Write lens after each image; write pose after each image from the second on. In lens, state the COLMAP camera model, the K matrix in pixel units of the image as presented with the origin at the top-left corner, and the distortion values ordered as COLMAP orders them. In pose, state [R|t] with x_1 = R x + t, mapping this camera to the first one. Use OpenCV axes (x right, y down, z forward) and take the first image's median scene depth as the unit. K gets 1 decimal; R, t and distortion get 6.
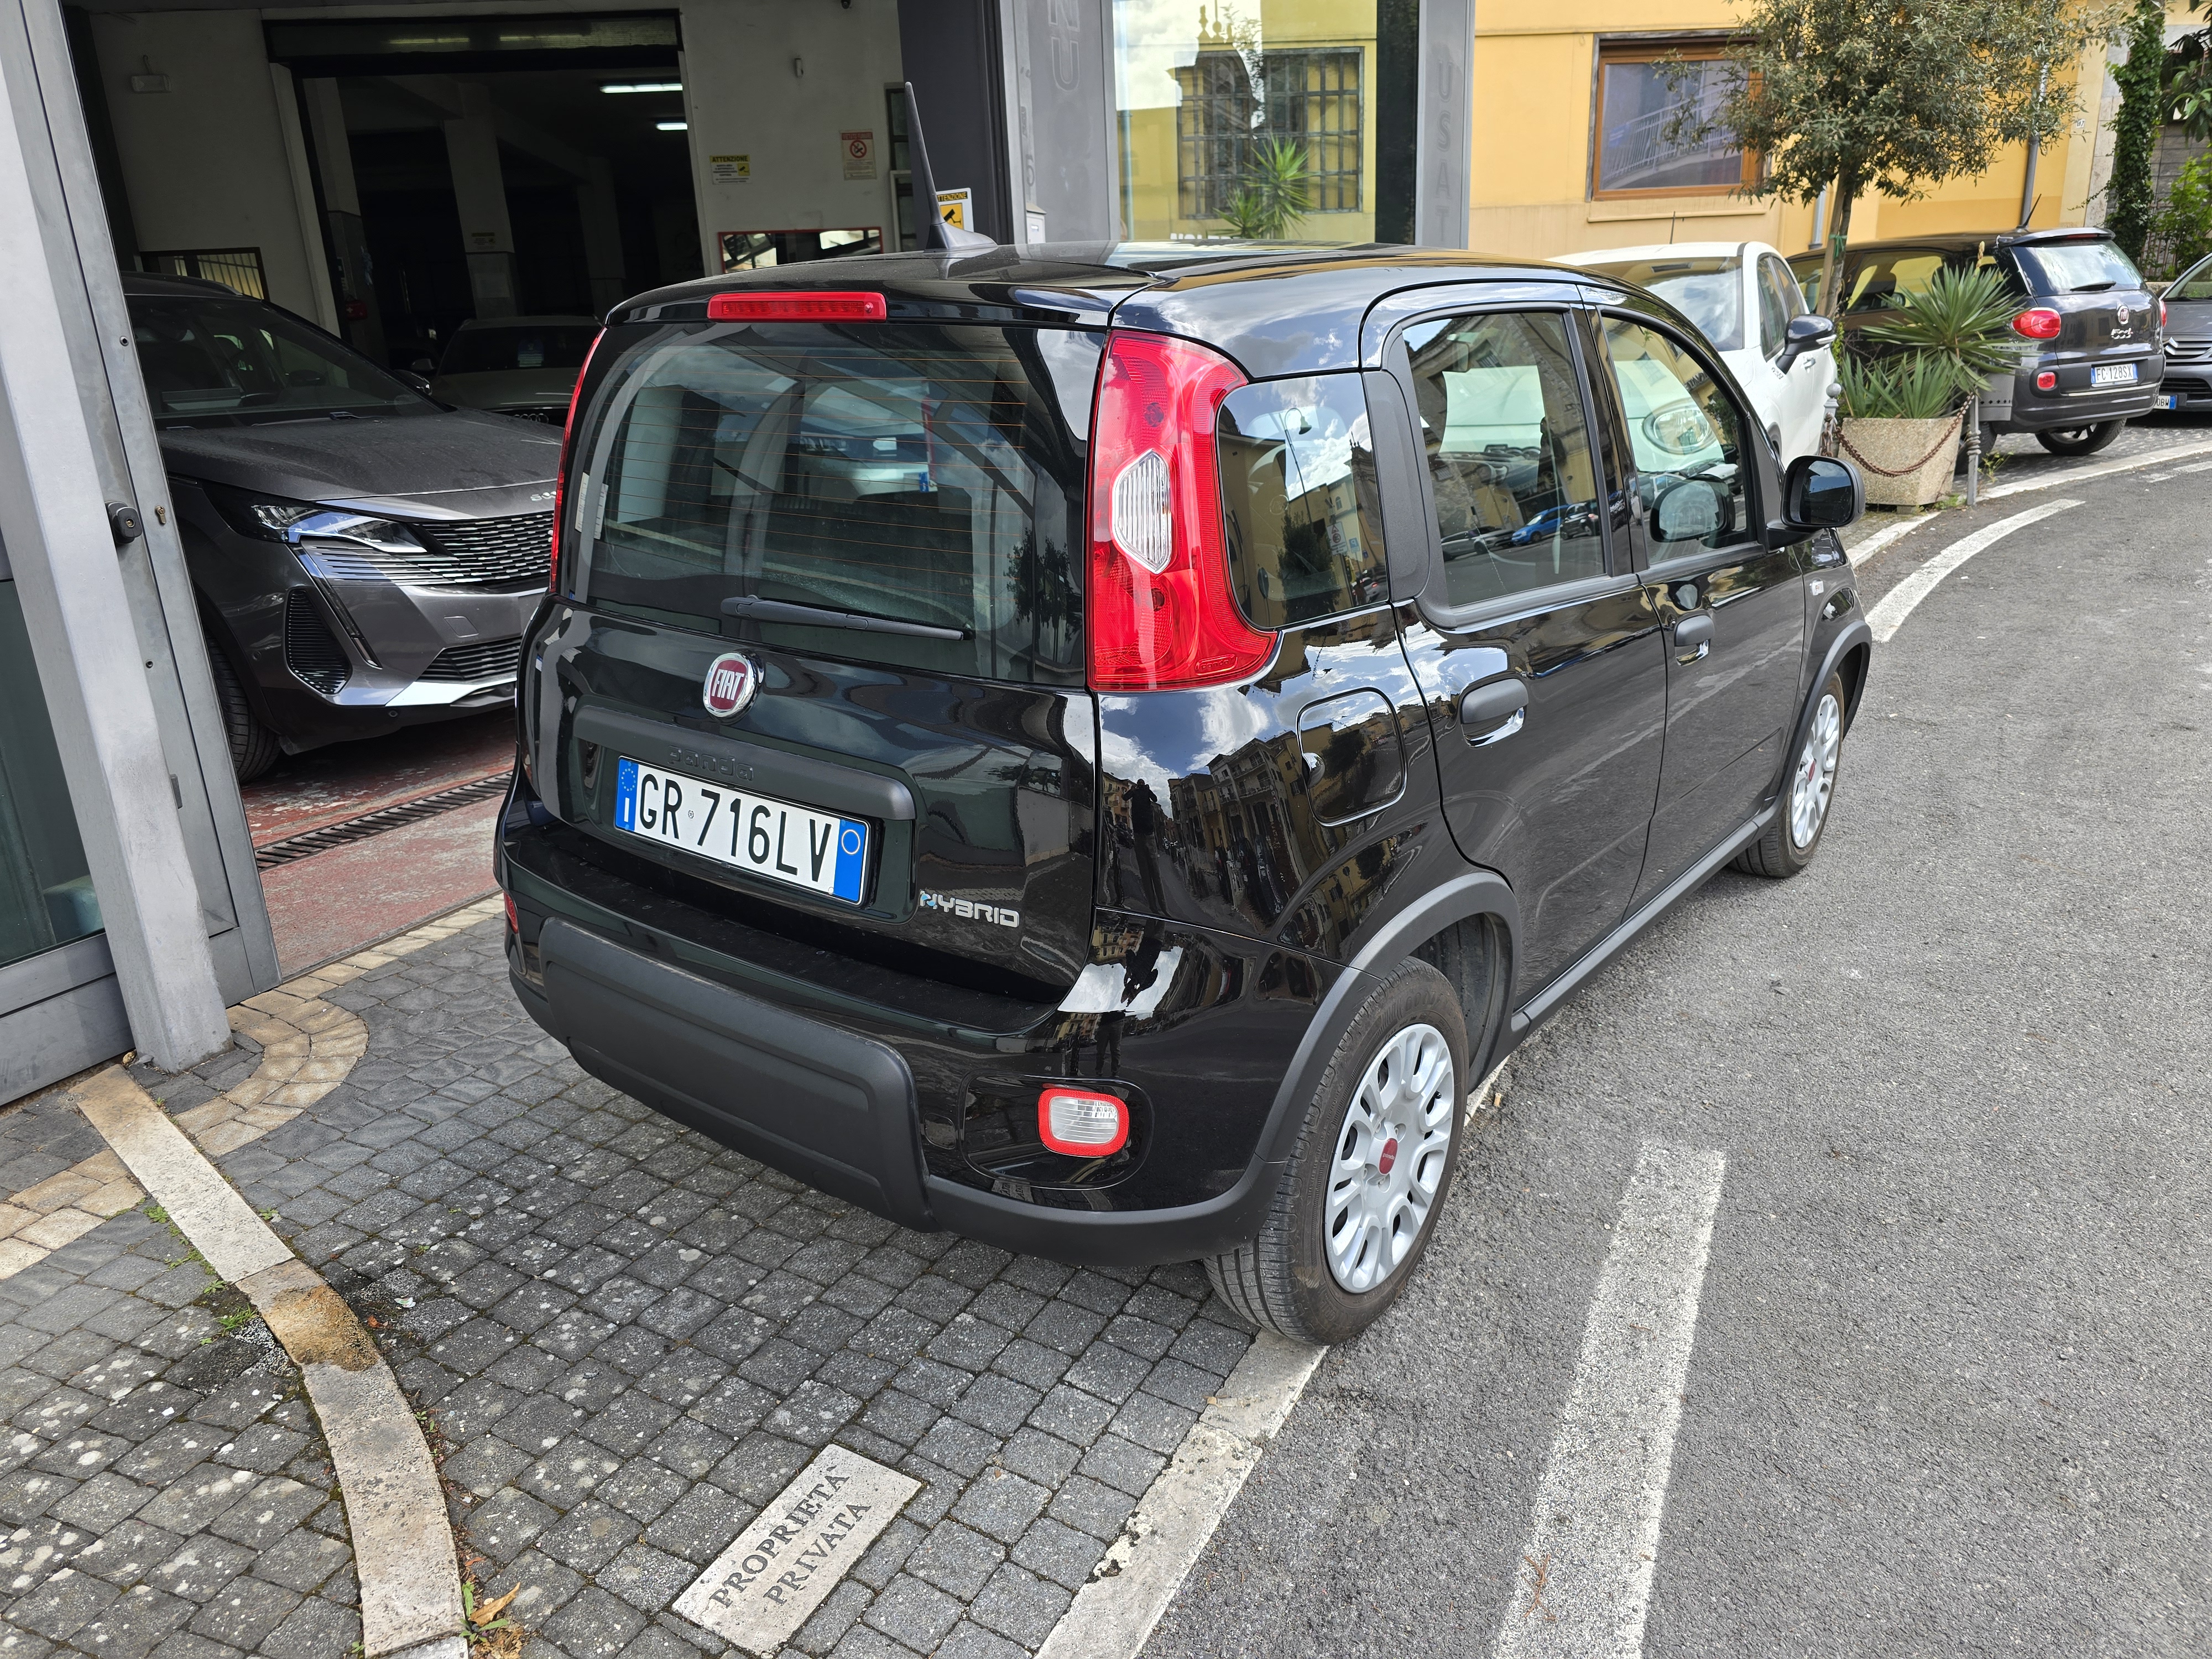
lens RADIAL K [[1503.4, 0, 1106.0], [0, 1503.4, 829.5], [0, 0, 1]] dist [0.043079, -0.035552]
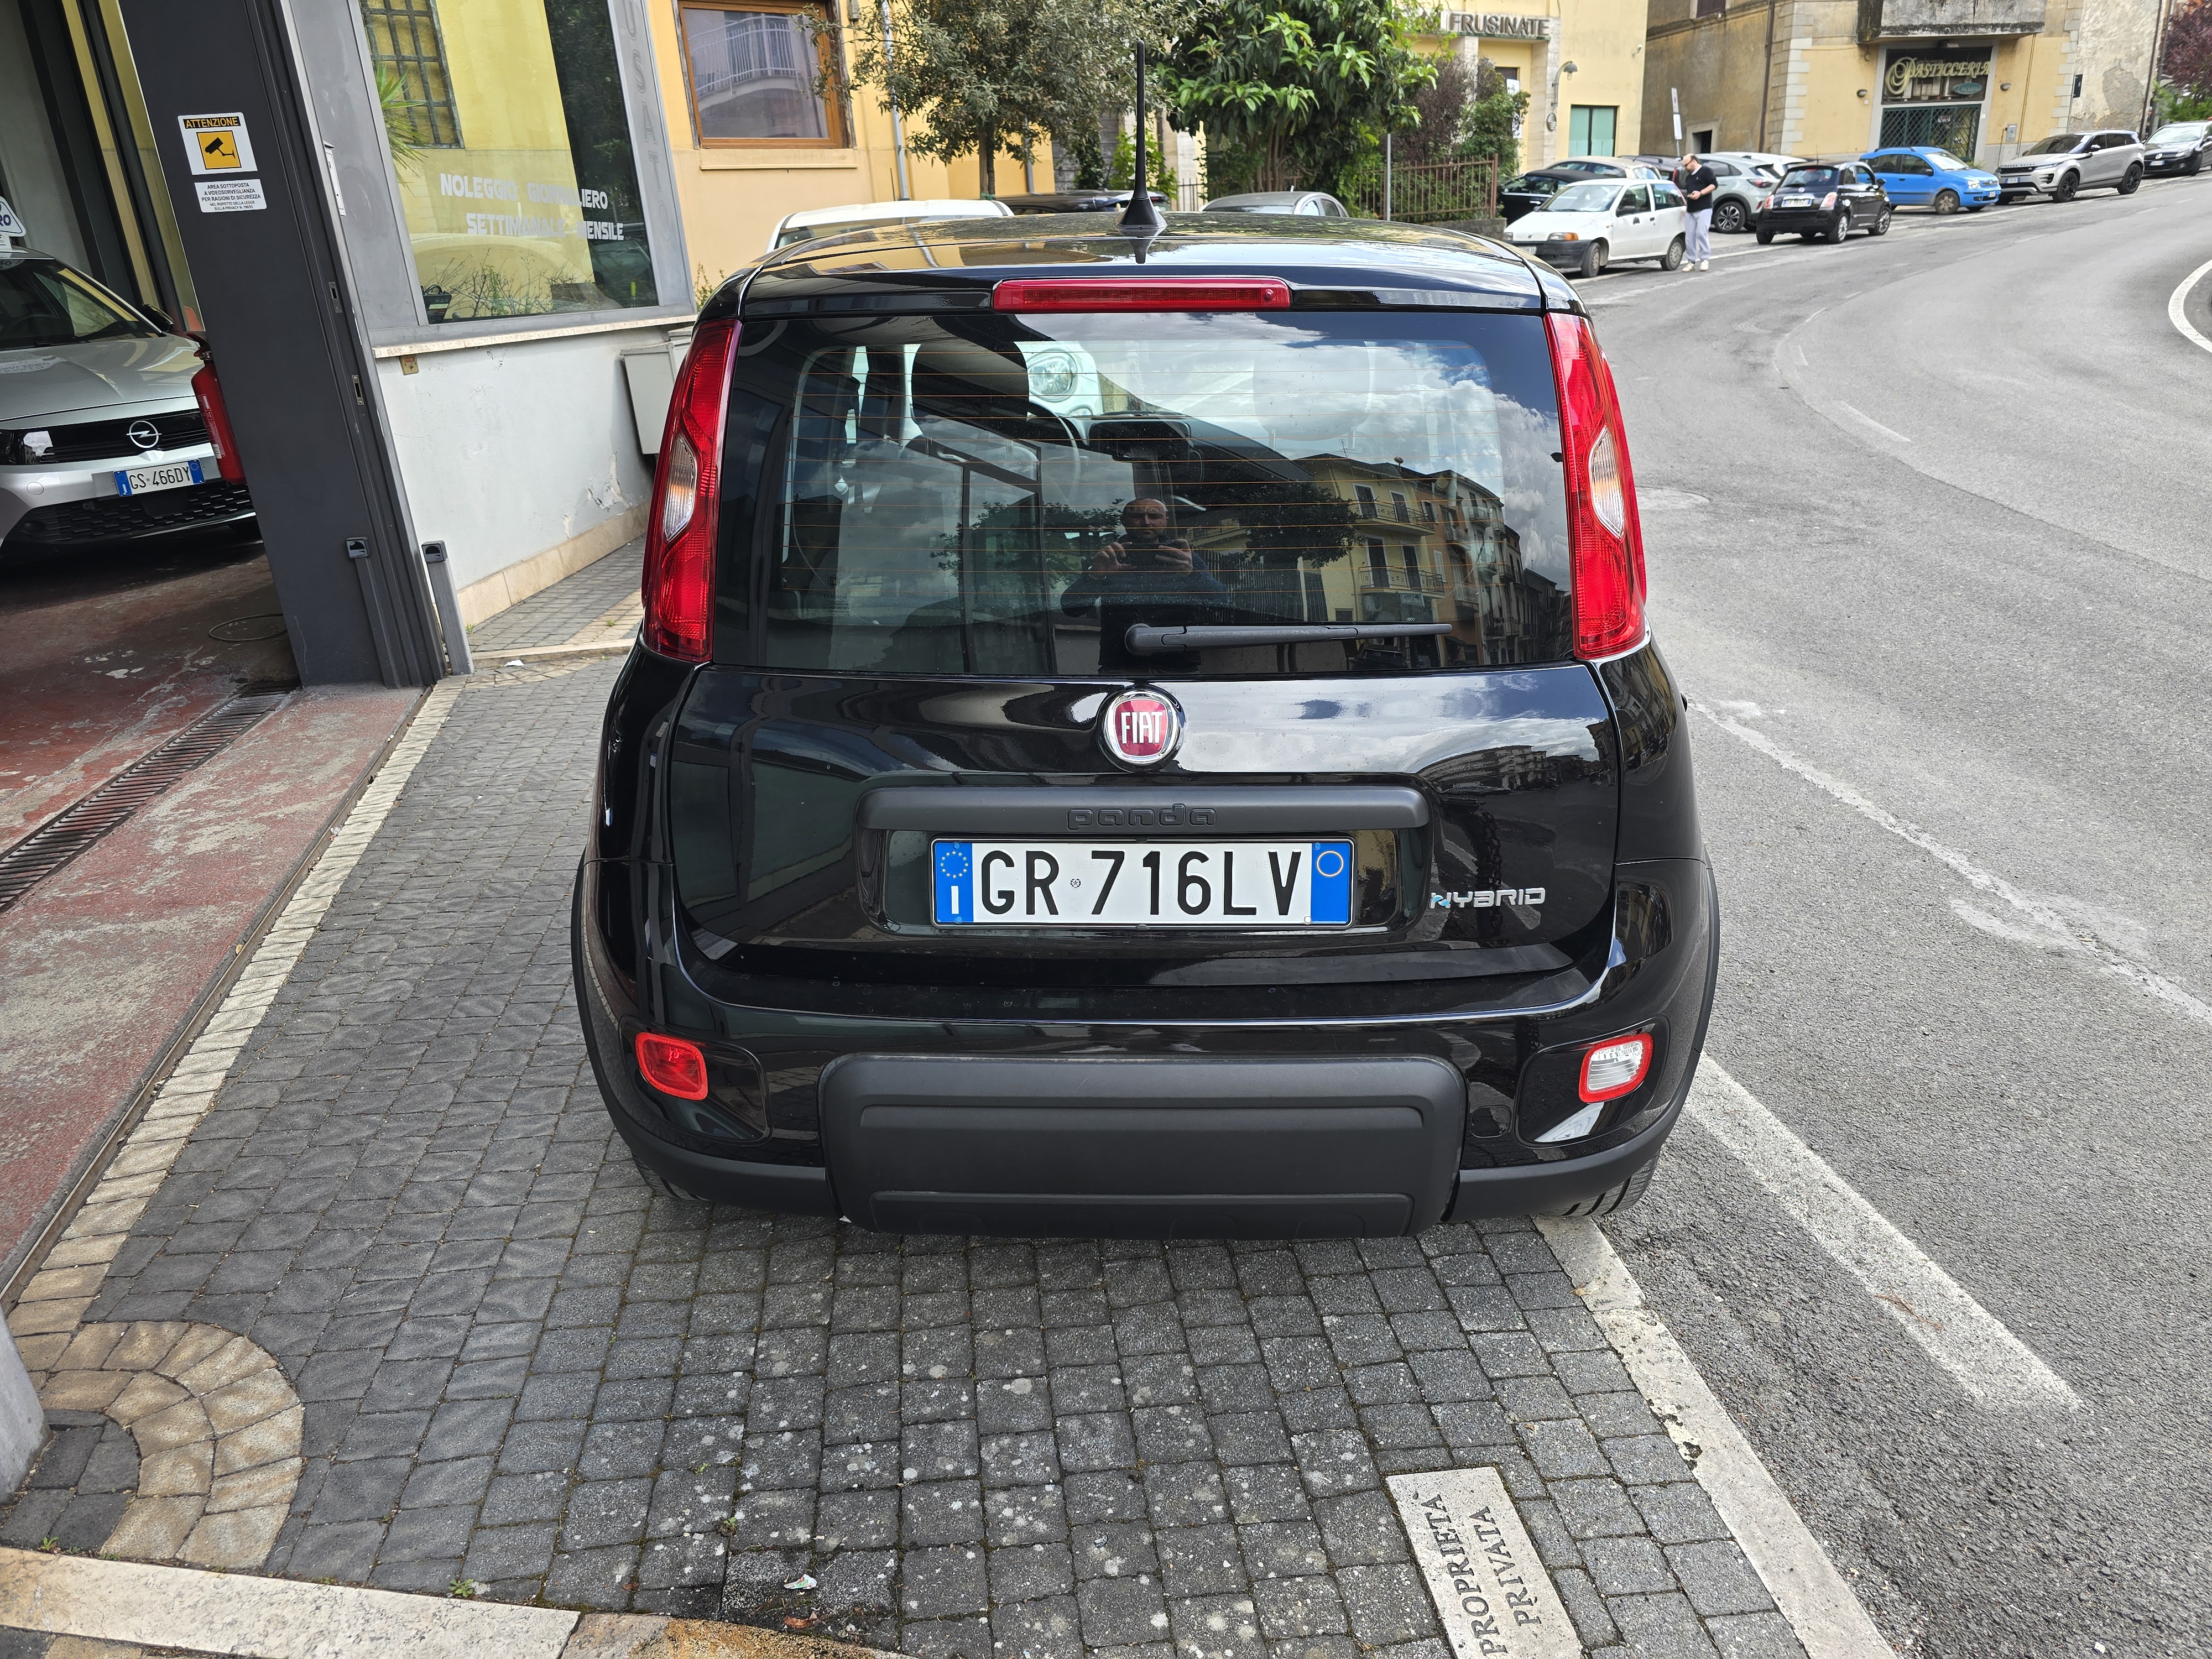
lens RADIAL K [[1490.8, 0, 1150.8], [0, 1490.8, 826.8], [0, 0, 1]] dist [0.068343, -0.072951]
pose [[0.802739, -0.212297, 0.557262, -0.715597], [0.194328, 0.976601, 0.092120, -0.113264], [-0.563780, 0.034343, 0.825211, 0.260708]]
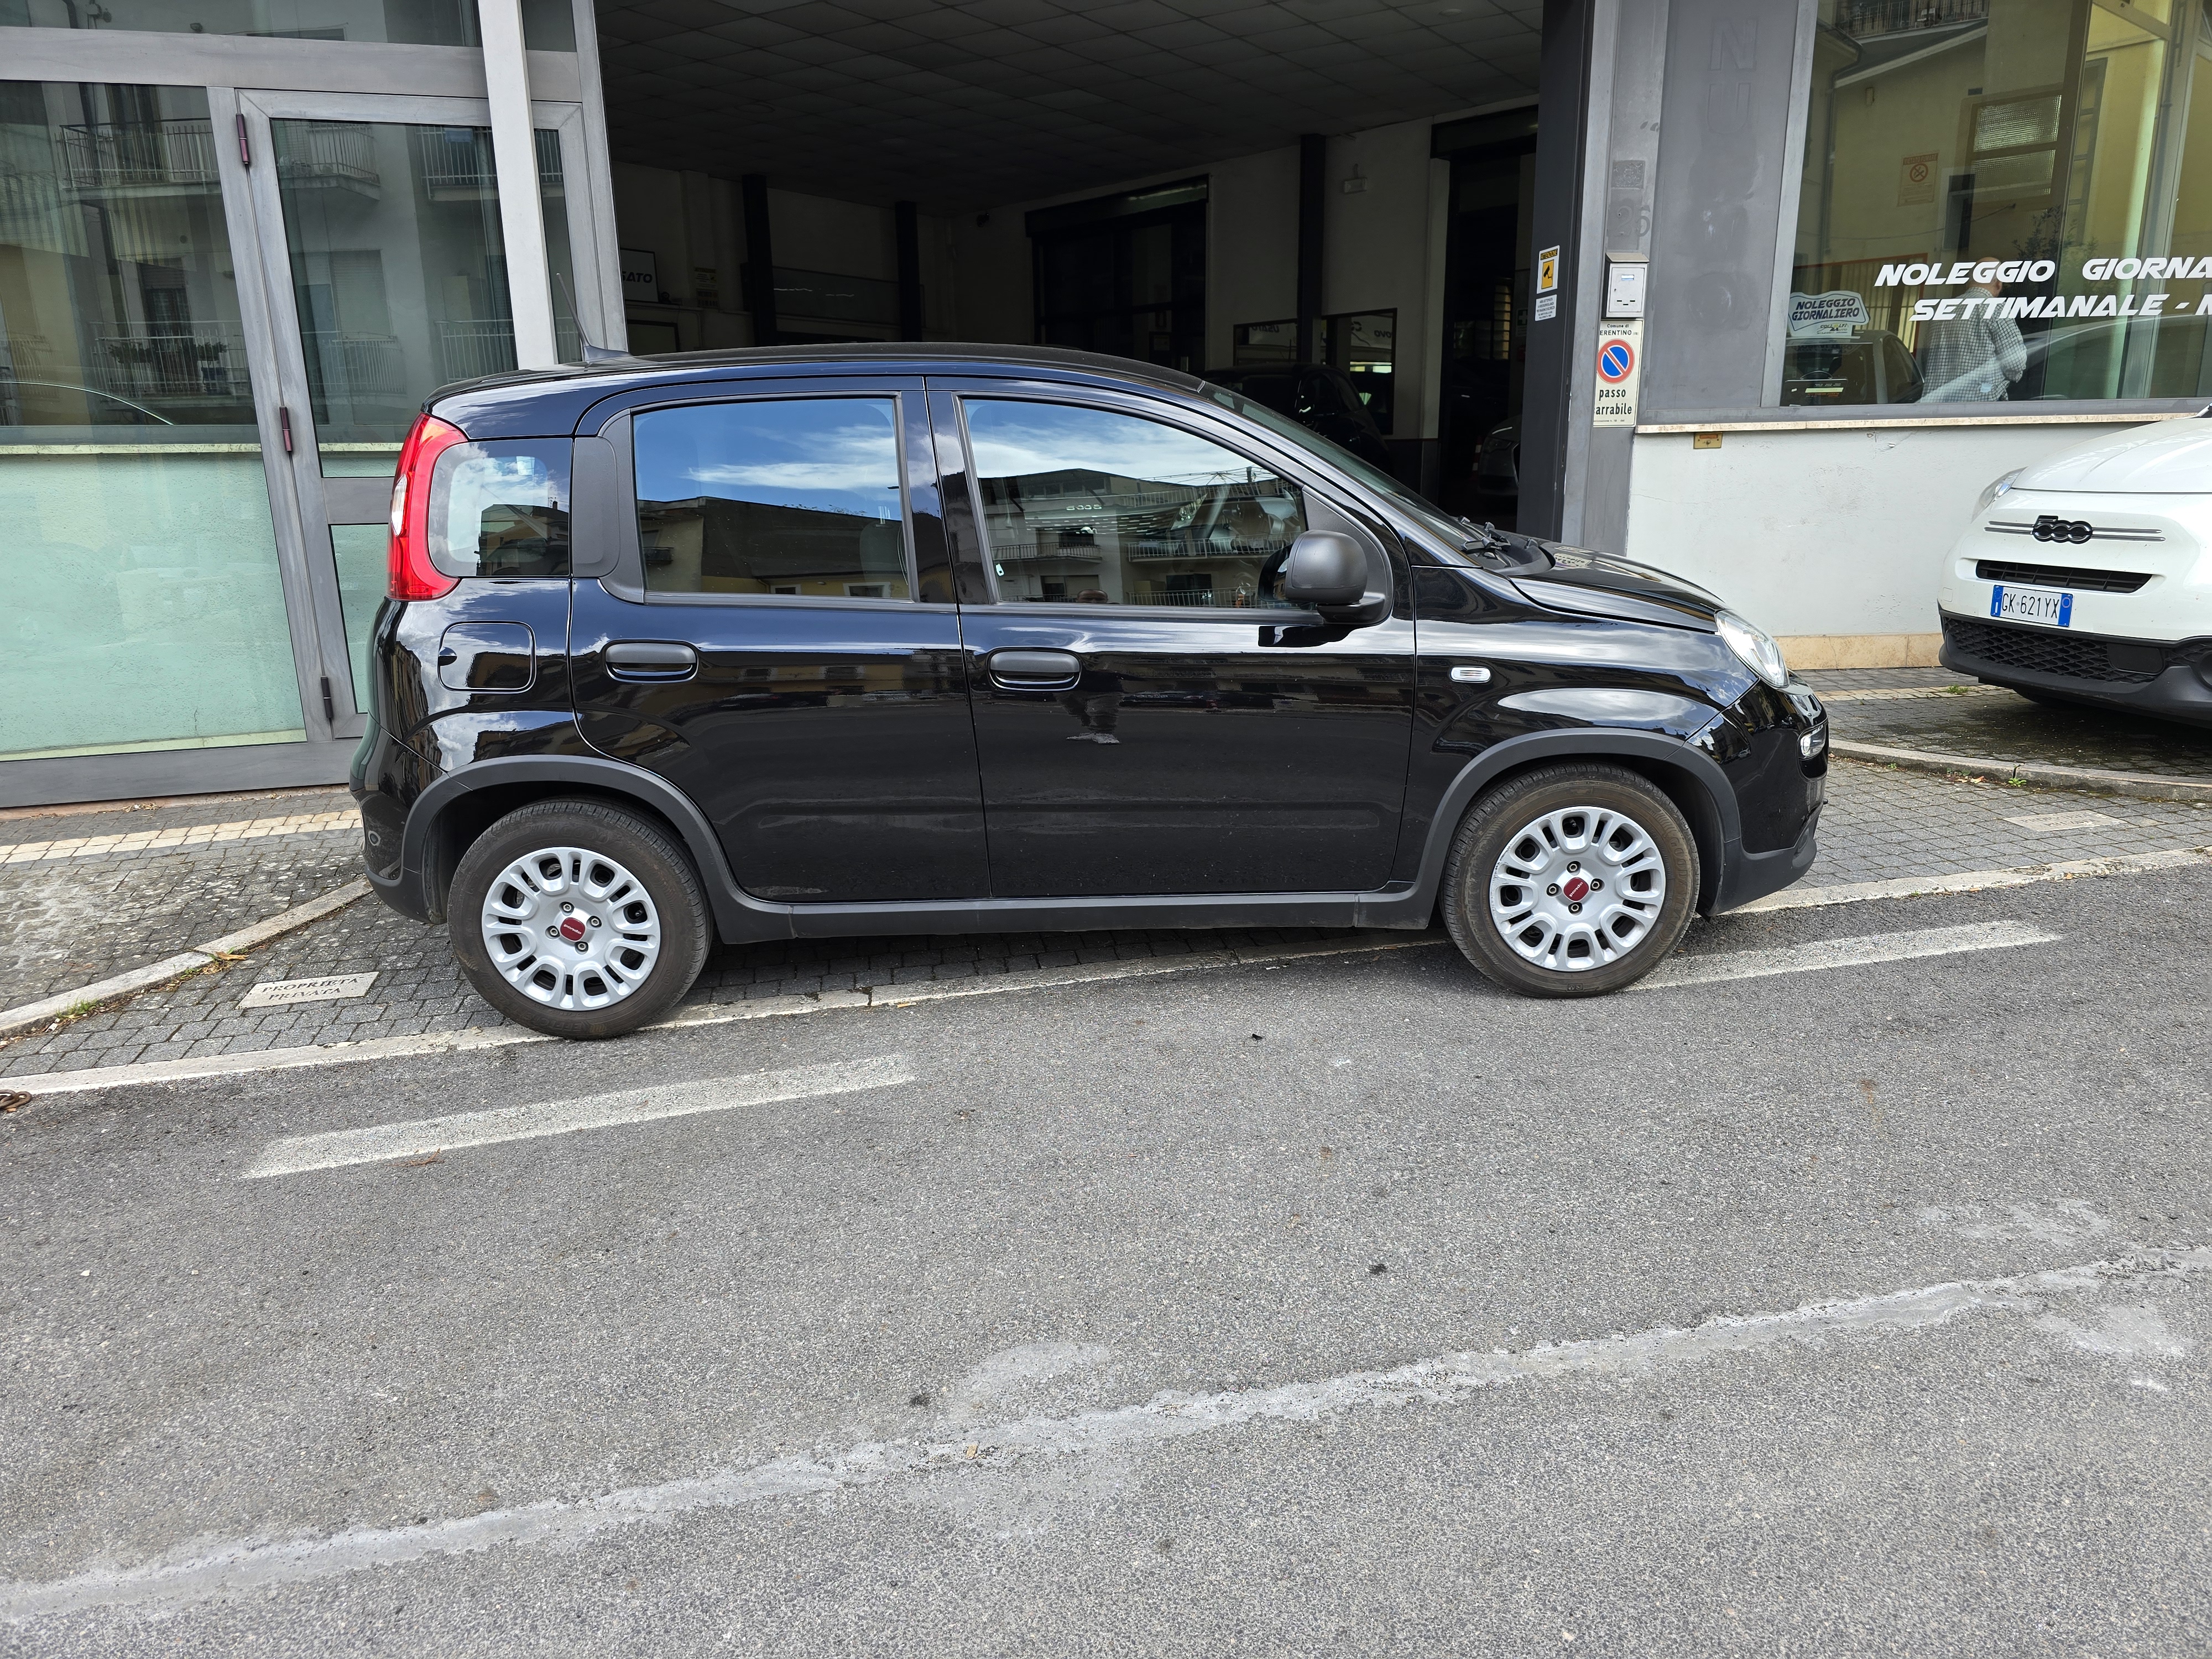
lens RADIAL K [[1490.8, 0, 1150.8], [0, 1490.8, 826.8], [0, 0, 1]] dist [0.068343, -0.072951]
pose [[0.627223, 0.222209, -0.746468, 1.771431], [-0.232973, 0.968081, 0.092423, -0.180450], [0.743179, 0.115936, 0.658972, 0.410344]]
